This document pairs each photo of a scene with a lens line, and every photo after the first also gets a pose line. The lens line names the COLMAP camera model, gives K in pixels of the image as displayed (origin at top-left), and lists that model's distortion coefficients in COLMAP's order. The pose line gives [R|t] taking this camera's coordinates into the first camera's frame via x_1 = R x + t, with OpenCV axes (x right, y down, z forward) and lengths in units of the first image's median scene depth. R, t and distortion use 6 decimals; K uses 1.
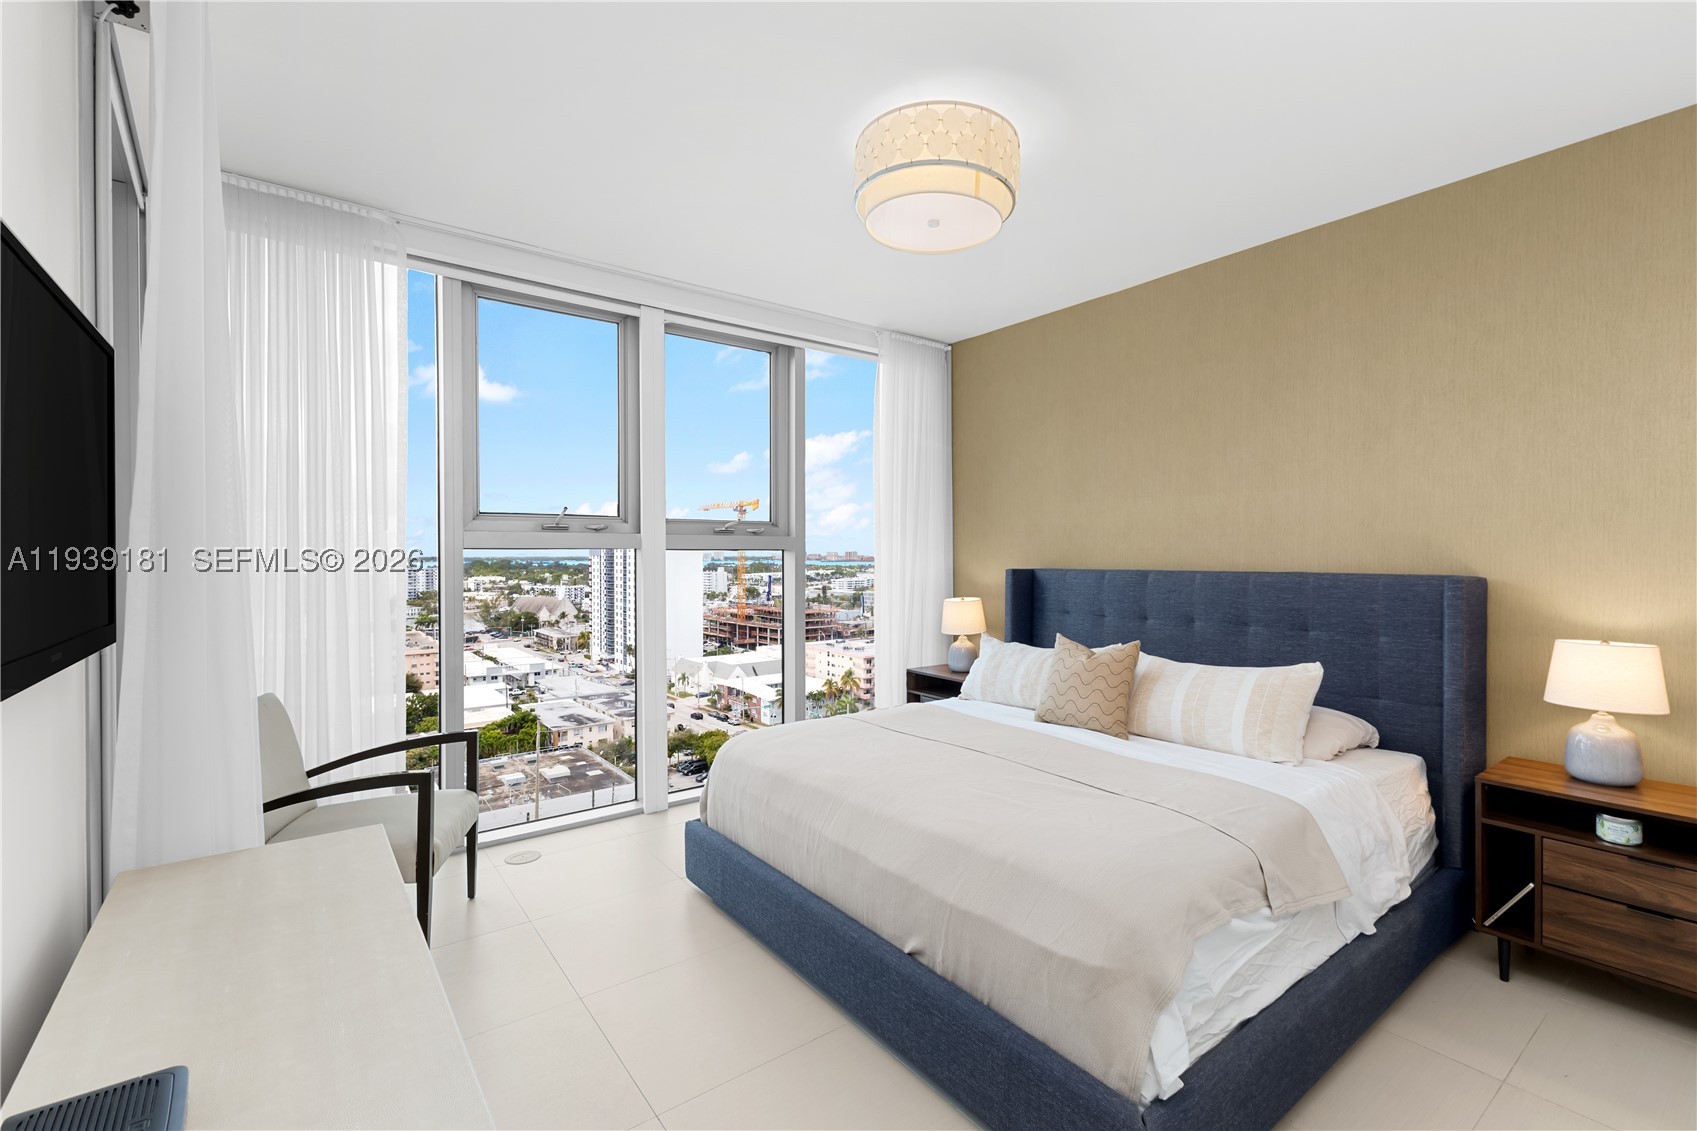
lens RADIAL K [[741.0, 0, 846.3], [0, 741.0, 559.5], [0, 0, 1]] dist [-0.000258, -0.000078]
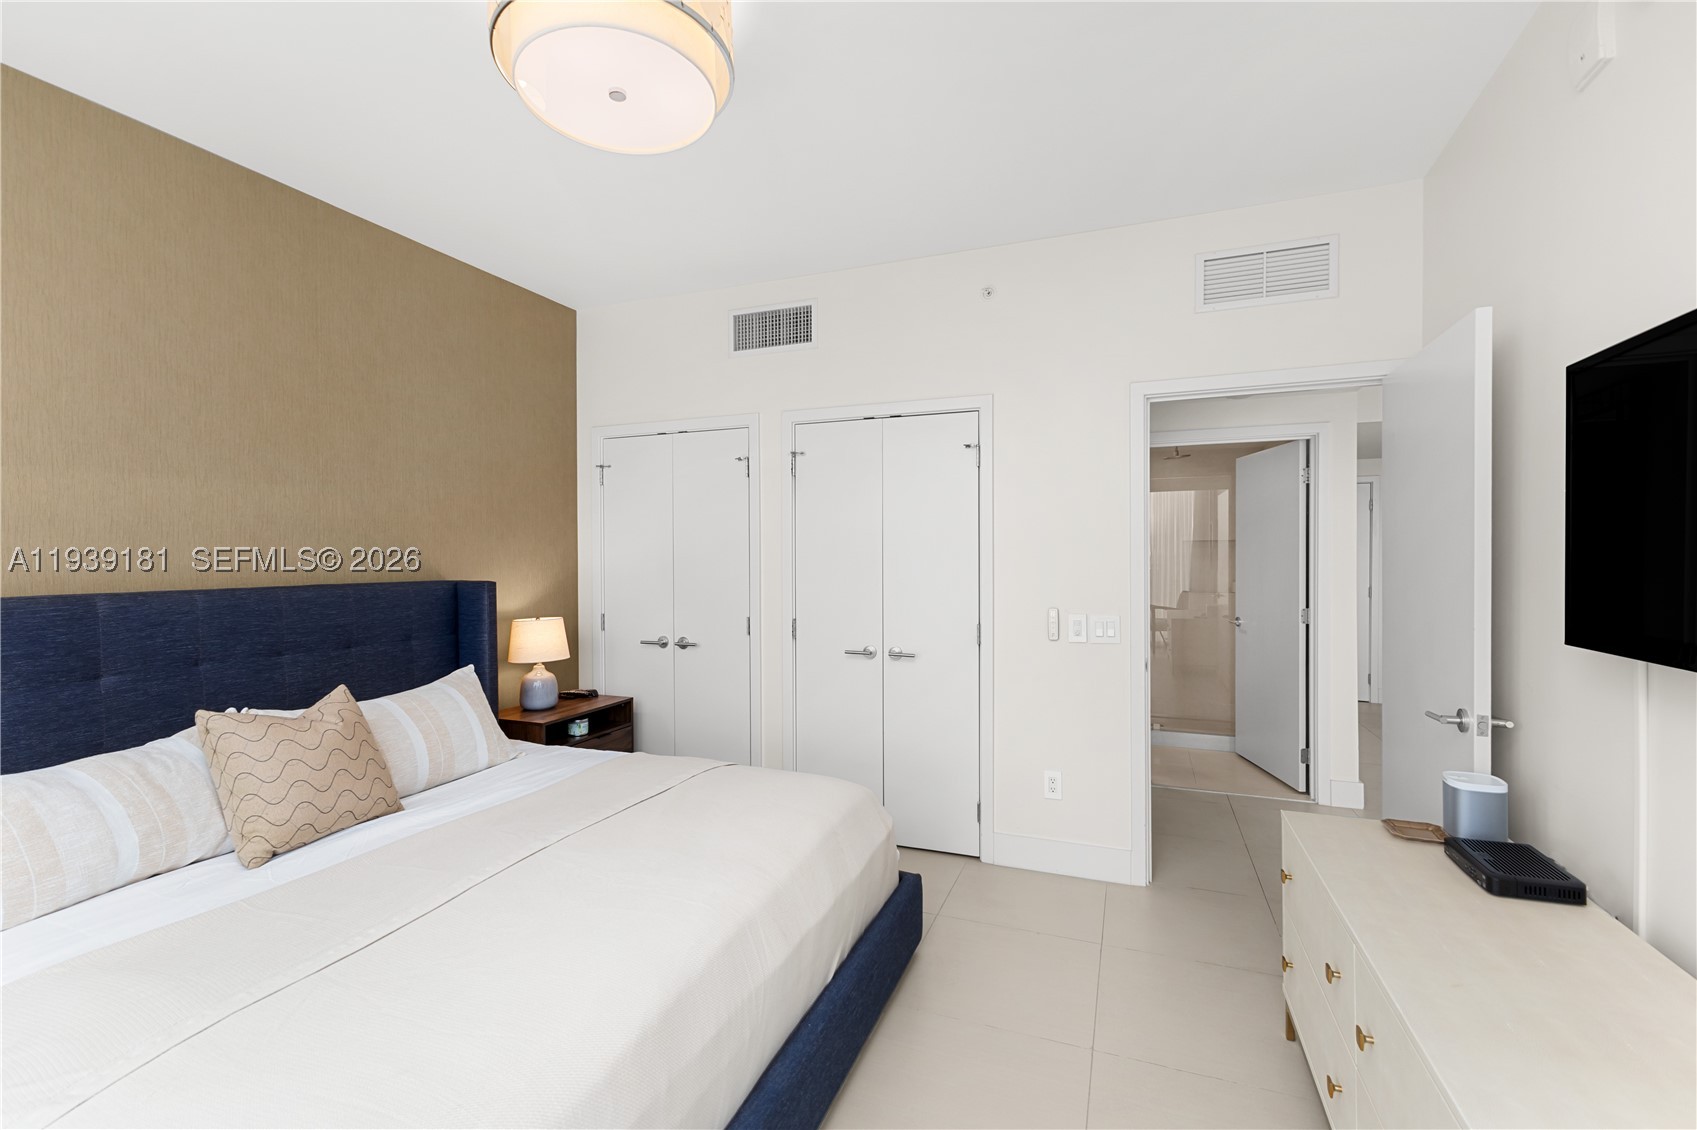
lens RADIAL K [[741.0, 0, 849.0], [0, 741.0, 561.4], [0, 0, 1]] dist [-0.000258, -0.000078]
pose [[-0.541598, -0.001412, 0.840636, -0.468961], [0.010435, 0.999910, 0.008403, -0.011220], [-0.840573, 0.013324, -0.541535, 0.954342]]
